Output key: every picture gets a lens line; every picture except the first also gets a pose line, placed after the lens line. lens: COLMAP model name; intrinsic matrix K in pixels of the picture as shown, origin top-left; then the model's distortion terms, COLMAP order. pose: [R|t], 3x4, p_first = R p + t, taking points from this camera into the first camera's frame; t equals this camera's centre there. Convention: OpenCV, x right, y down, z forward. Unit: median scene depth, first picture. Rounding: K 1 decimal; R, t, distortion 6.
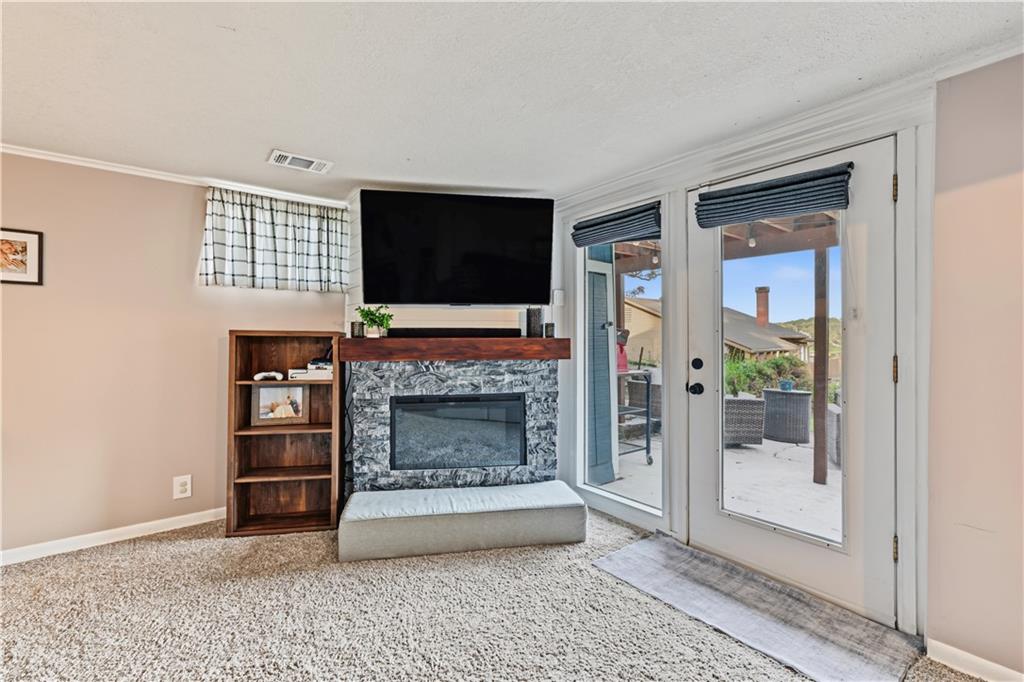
lens RADIAL K [[439.1, 0, 509.2], [0, 439.1, 343.9], [0, 0, 1]] dist [0.004868, 0.000699]
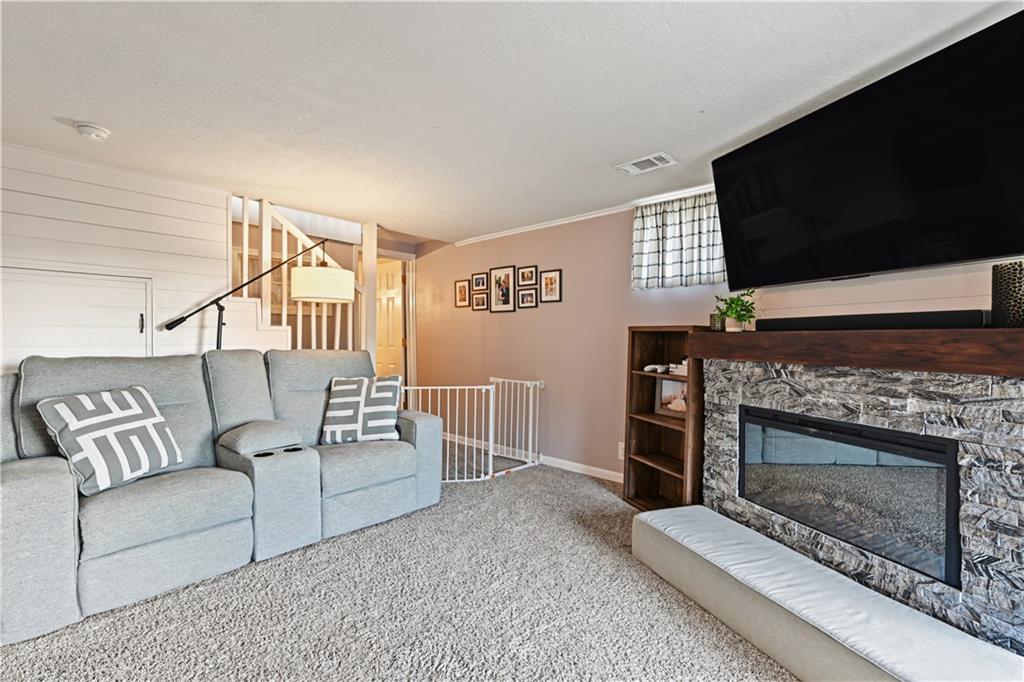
lens RADIAL K [[473.6, 0, 512.8], [0, 473.6, 338.2], [0, 0, 1]] dist [0.004541, 0.000038]
pose [[0.142632, 0.002350, -0.989773, 0.519460], [-0.014989, 0.999888, 0.000214, 0.004003], [0.989662, 0.014806, 0.142652, 0.455578]]
